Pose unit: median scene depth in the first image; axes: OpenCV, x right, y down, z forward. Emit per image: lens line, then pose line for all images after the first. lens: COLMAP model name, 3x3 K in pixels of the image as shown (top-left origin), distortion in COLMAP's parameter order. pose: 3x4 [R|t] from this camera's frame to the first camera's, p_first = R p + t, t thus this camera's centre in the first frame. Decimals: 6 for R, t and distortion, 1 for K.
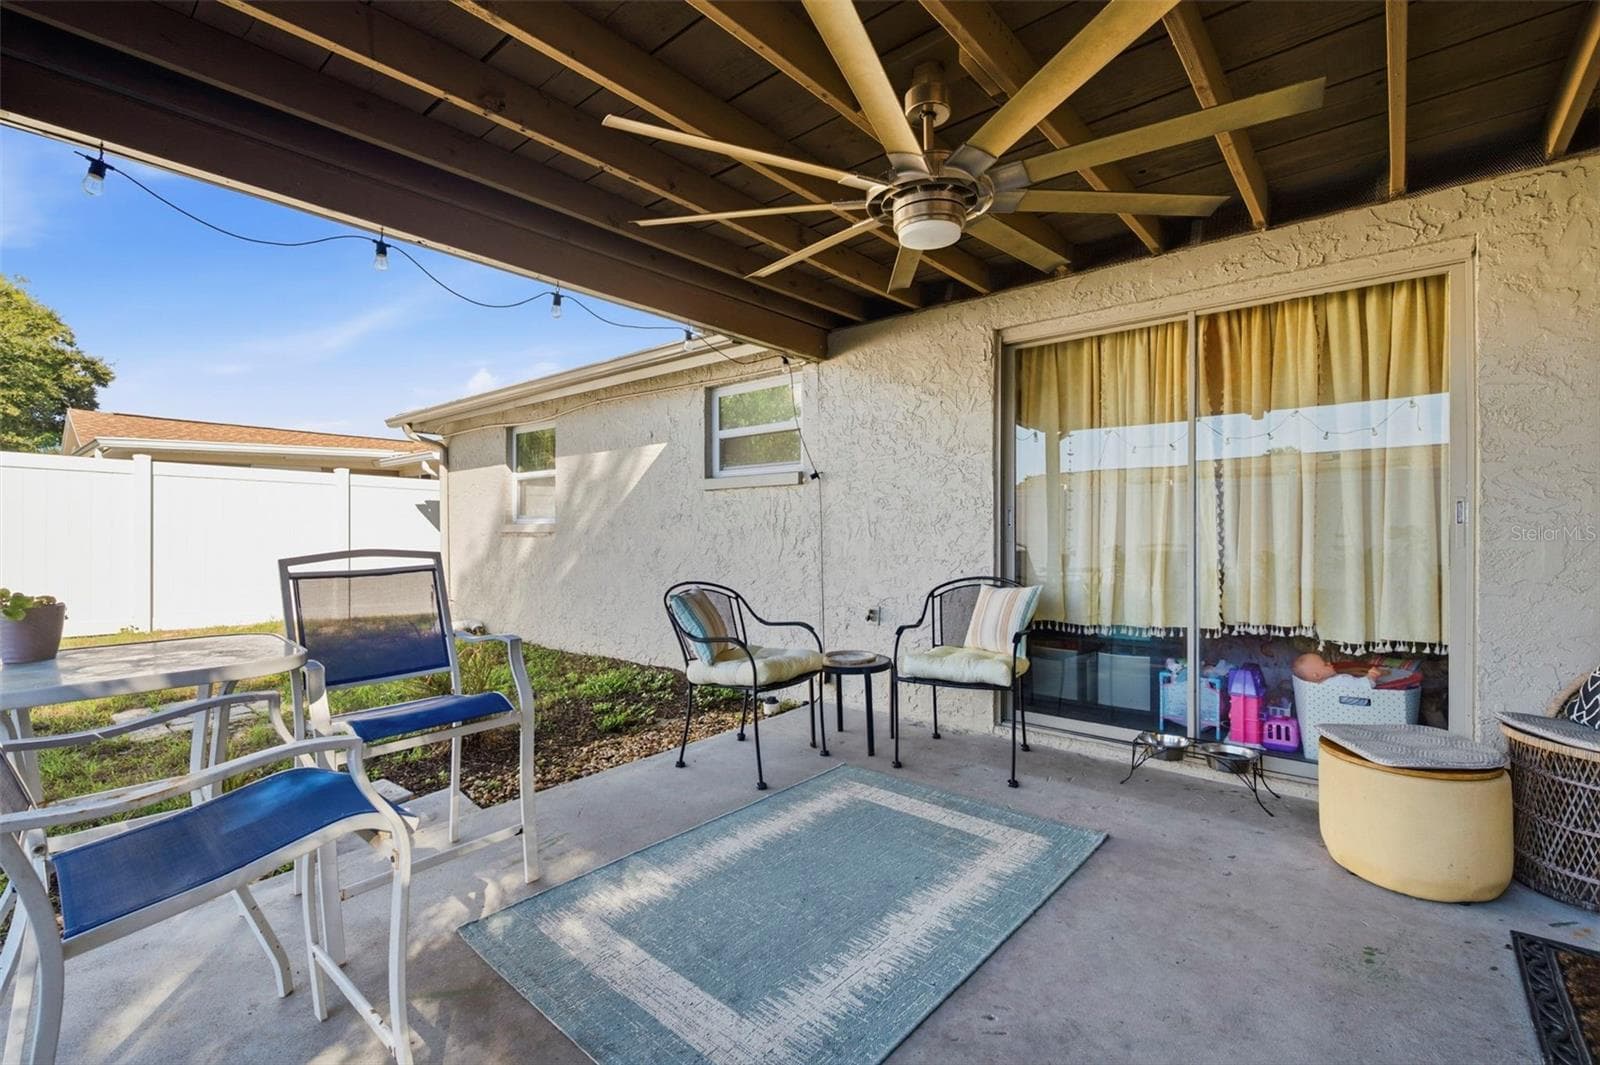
lens RADIAL K [[706.7, 0, 792.8], [0, 706.7, 529.9], [0, 0, 1]] dist [-0.002281, 0.000755]
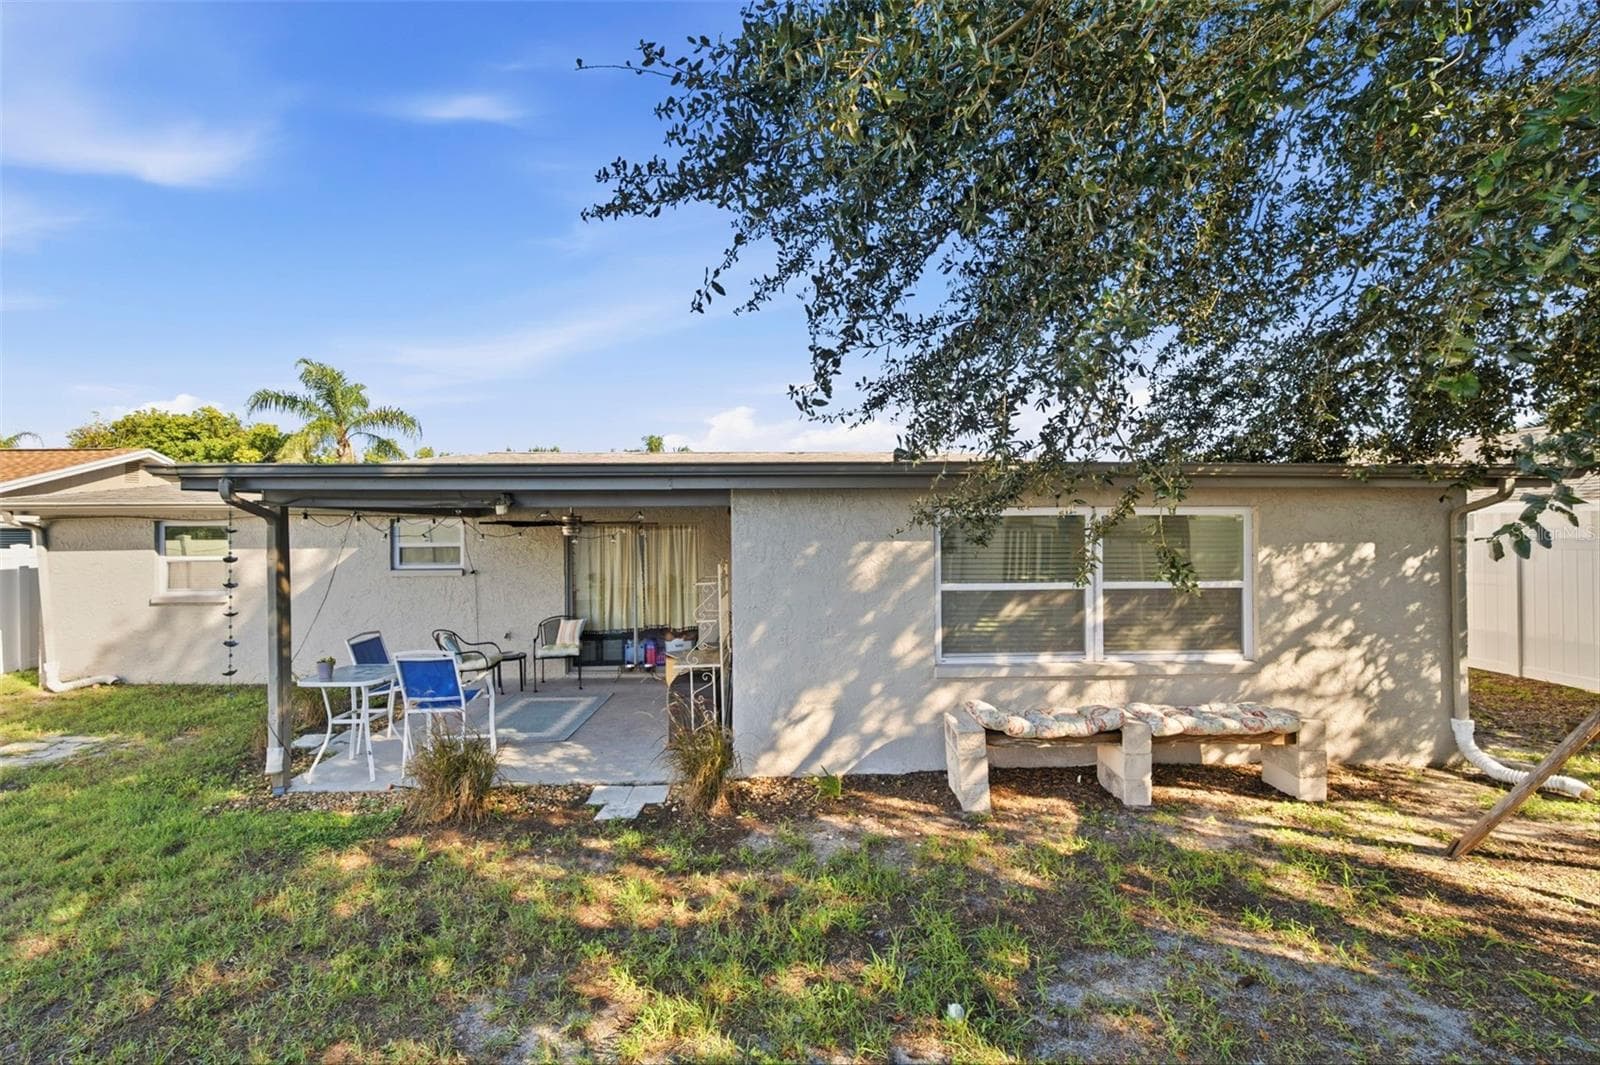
lens RADIAL K [[706.7, 0, 796.8], [0, 706.7, 530.2], [0, 0, 1]] dist [-0.002281, 0.000755]
pose [[0.738572, -0.004354, 0.674161, -0.890250], [0.009568, 0.999946, -0.004024, -0.243439], [-0.674107, 0.009422, 0.738574, -1.577416]]
